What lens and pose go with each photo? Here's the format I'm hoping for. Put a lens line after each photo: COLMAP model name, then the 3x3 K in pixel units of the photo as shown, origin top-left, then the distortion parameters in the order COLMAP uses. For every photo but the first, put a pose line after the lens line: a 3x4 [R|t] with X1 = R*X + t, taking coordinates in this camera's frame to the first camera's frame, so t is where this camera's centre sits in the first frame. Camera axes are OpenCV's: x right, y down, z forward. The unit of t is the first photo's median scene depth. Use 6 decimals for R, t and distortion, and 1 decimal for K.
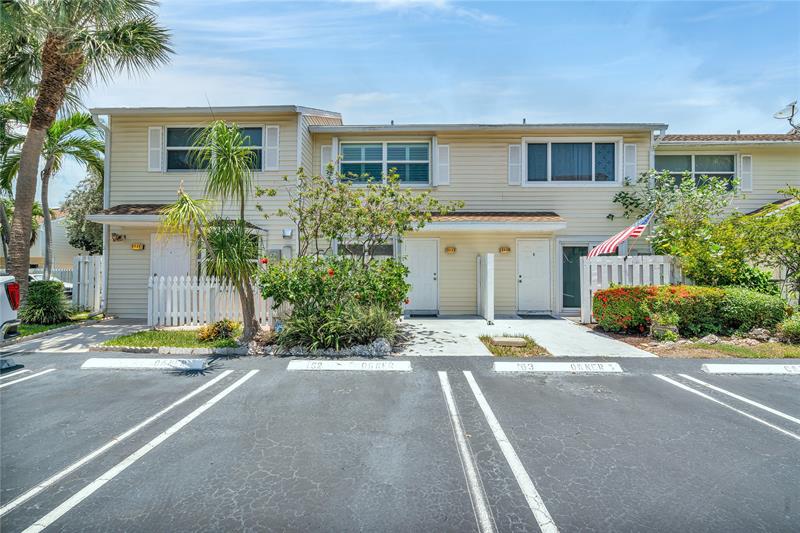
lens RADIAL K [[365.4, 0, 406.2], [0, 365.4, 270.8], [0, 0, 1]] dist [-0.001411, 0.001044]
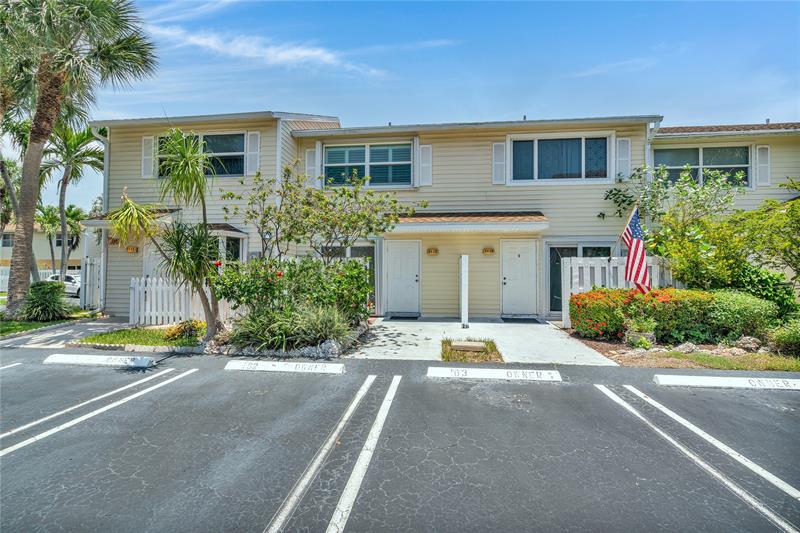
lens RADIAL K [[365.4, 0, 406.4], [0, 365.4, 268.4], [0, 0, 1]] dist [-0.001411, 0.001044]
pose [[0.995808, 0.000174, -0.091466, 0.178838], [-0.001045, 0.999955, -0.009473, -0.001722], [0.091460, 0.009529, 0.995763, 0.017361]]
